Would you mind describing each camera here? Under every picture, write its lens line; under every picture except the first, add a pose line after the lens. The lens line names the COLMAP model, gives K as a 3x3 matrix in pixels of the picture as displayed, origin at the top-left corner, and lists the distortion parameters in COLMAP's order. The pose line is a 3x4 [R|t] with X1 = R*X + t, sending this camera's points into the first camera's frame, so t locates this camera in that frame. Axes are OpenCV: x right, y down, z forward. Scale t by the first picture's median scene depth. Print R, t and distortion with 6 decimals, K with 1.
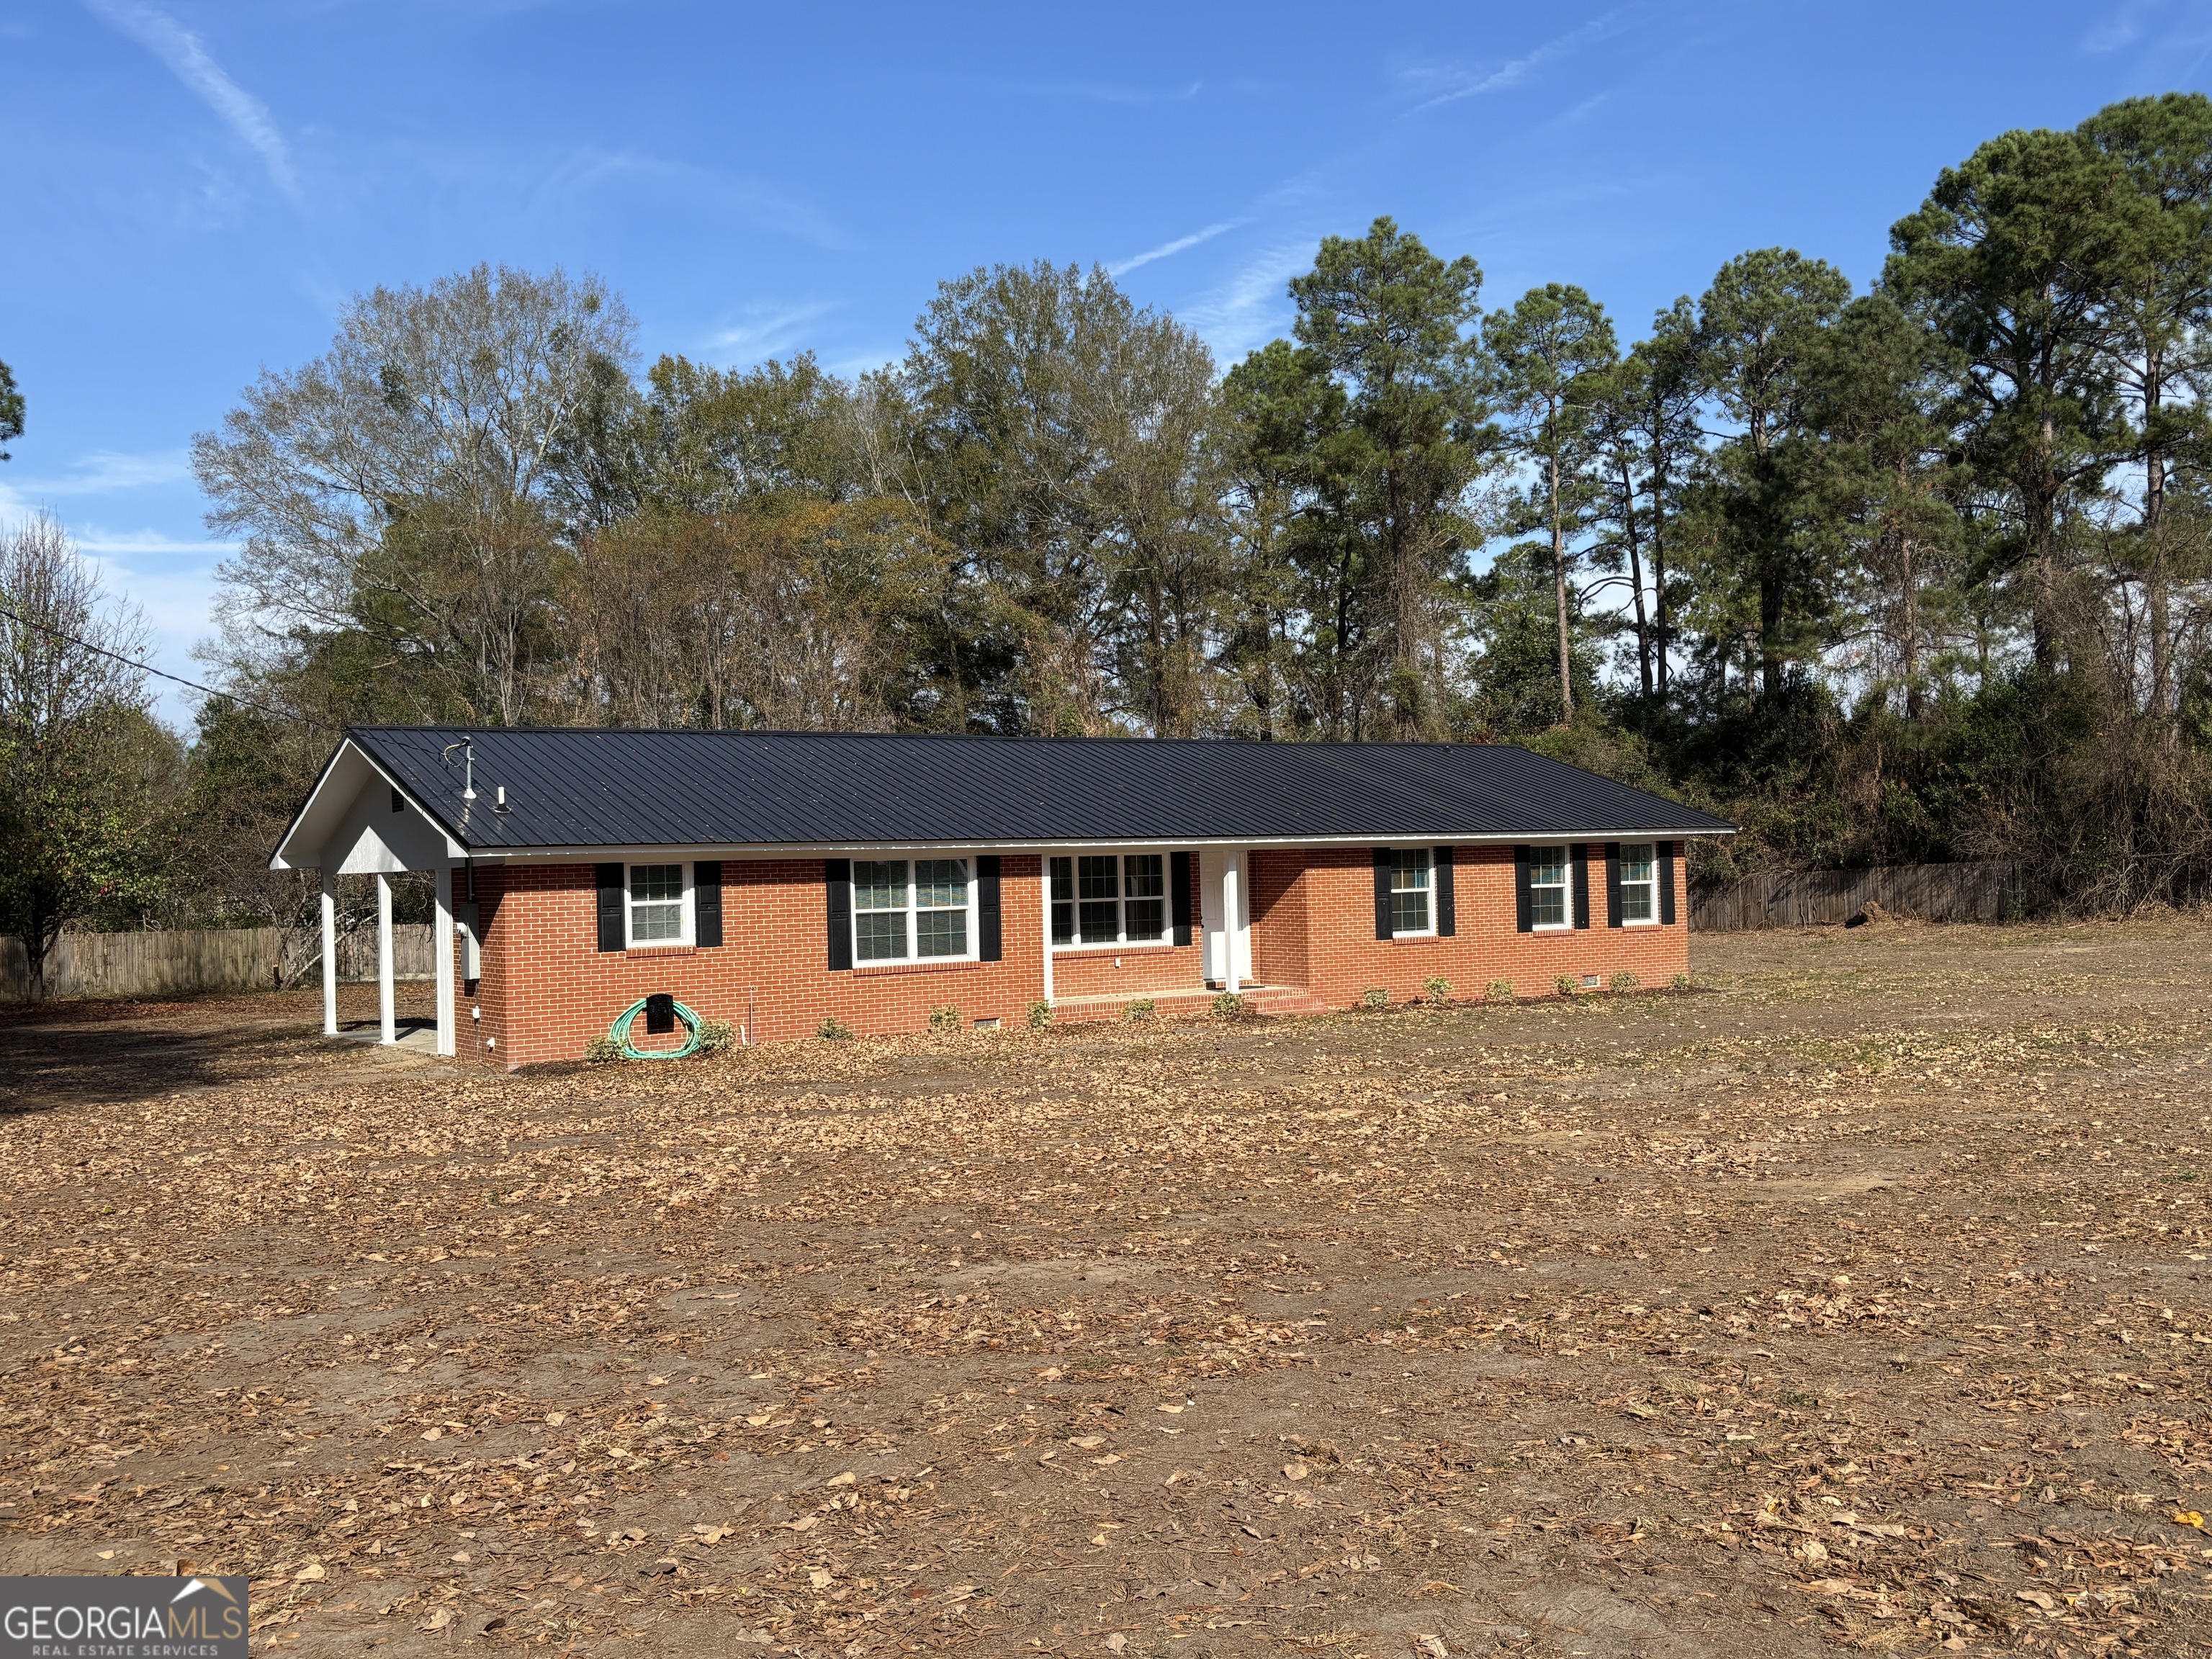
lens RADIAL K [[2009.6, 0, 1112.2], [0, 2009.6, 861.1], [0, 0, 1]] dist [0.015899, 0.007580]
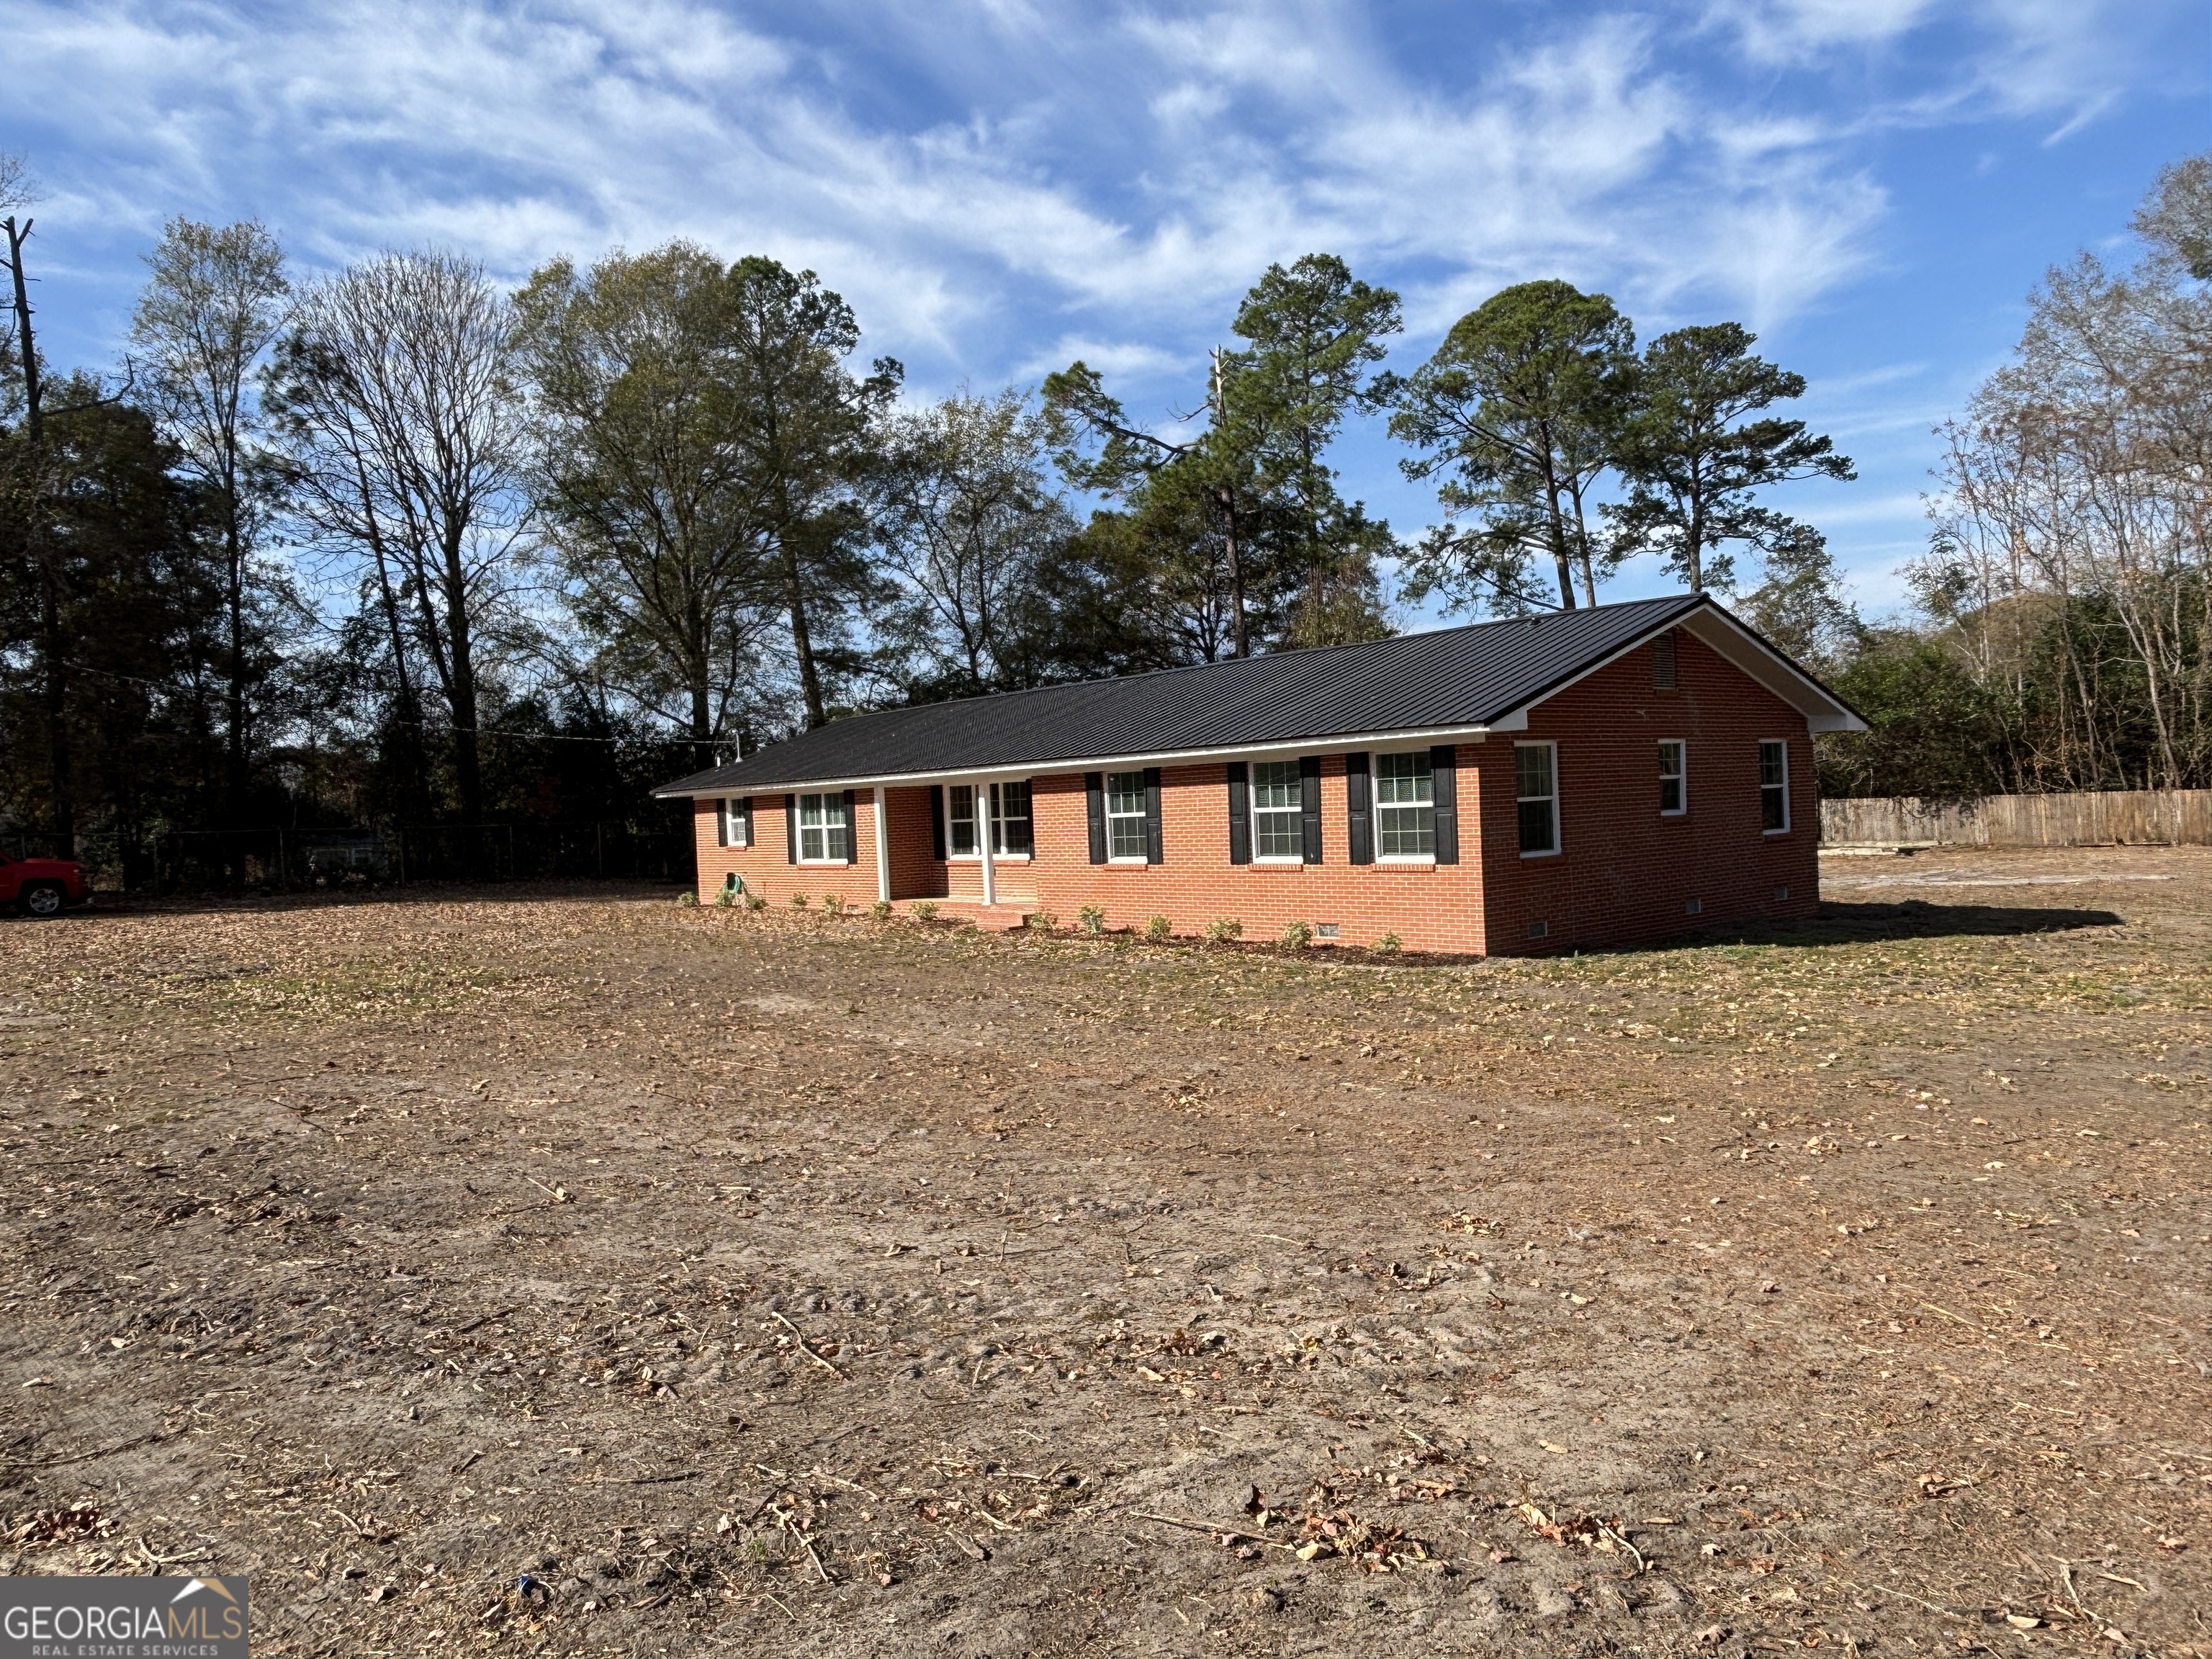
lens RADIAL K [[1513.5, 0, 1095.4], [0, 1513.5, 774.4], [0, 0, 1]] dist [-0.058380, 0.040888]
pose [[0.101400, 0.000467, -0.994846, 0.903855], [0.045646, 0.998945, 0.005121, -0.009515], [0.993798, -0.045930, 0.101272, 0.958751]]
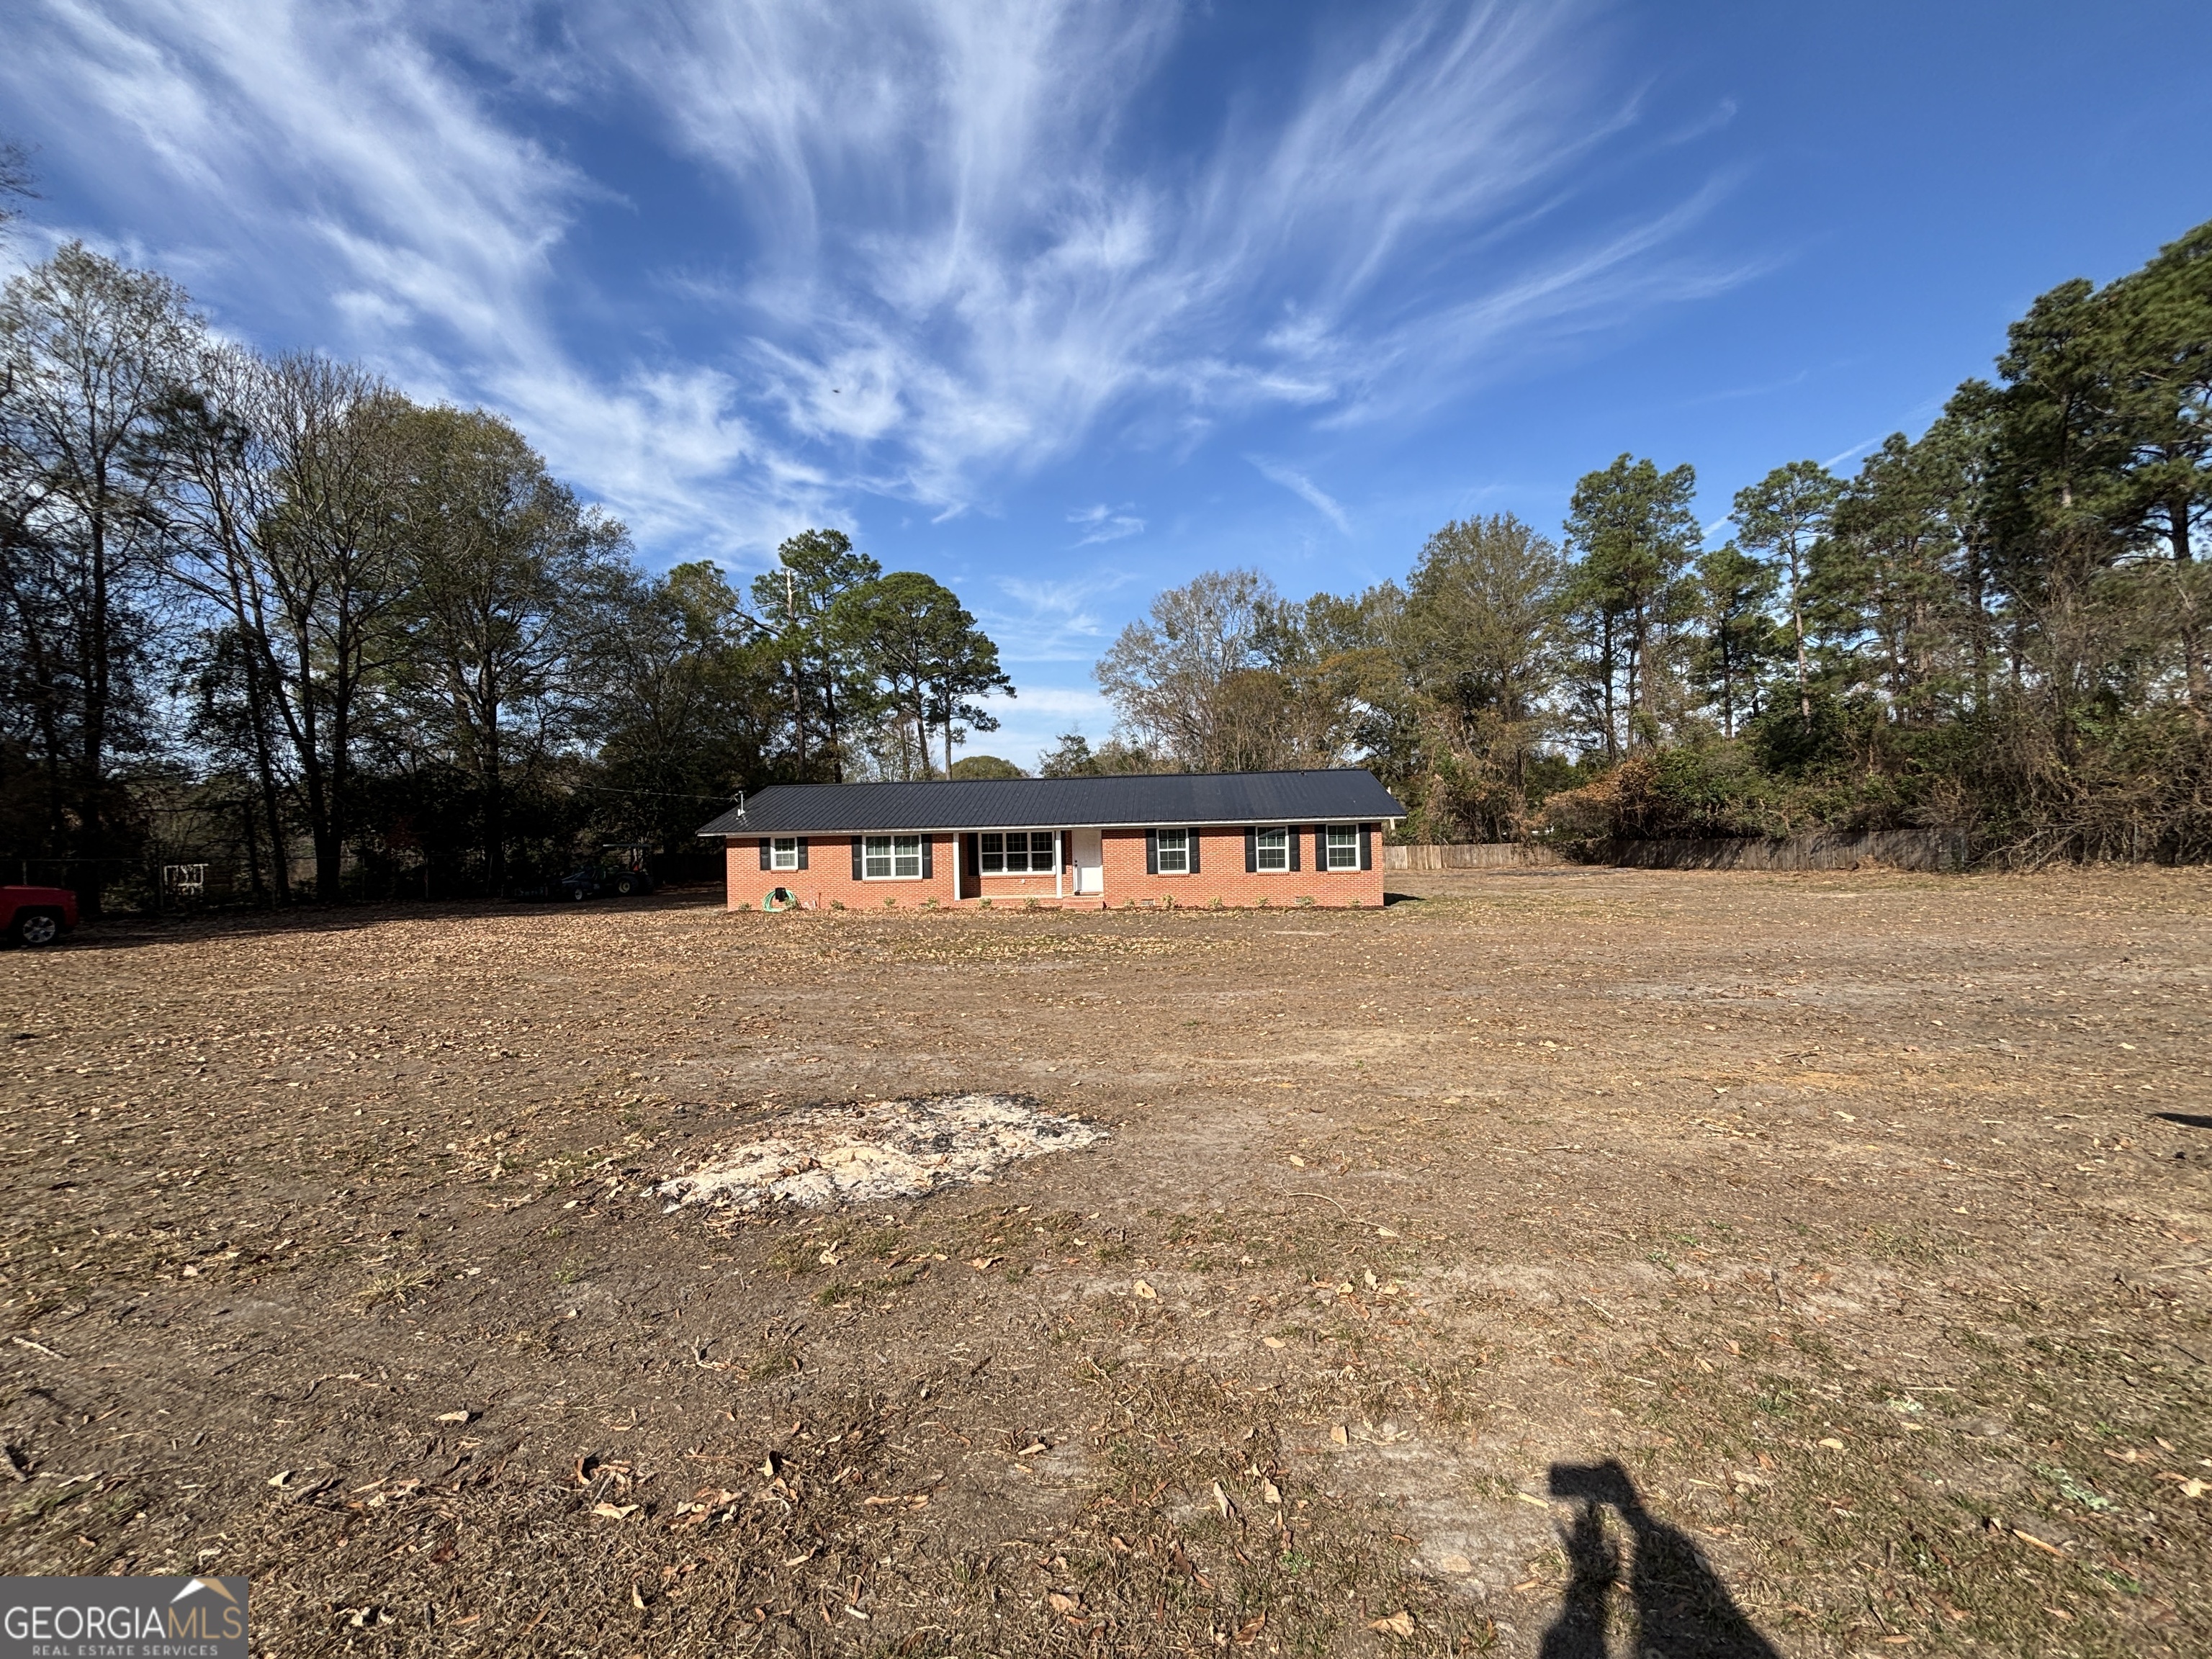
lens RADIAL K [[895.2, 0, 1122.0], [0, 895.2, 831.9], [0, 0, 1]] dist [-0.000207, 0.000347]
pose [[0.780998, 0.005668, -0.624508, 0.692361], [0.004874, 0.999873, 0.015170, -0.017836], [0.624514, -0.014891, 0.780871, 0.294571]]
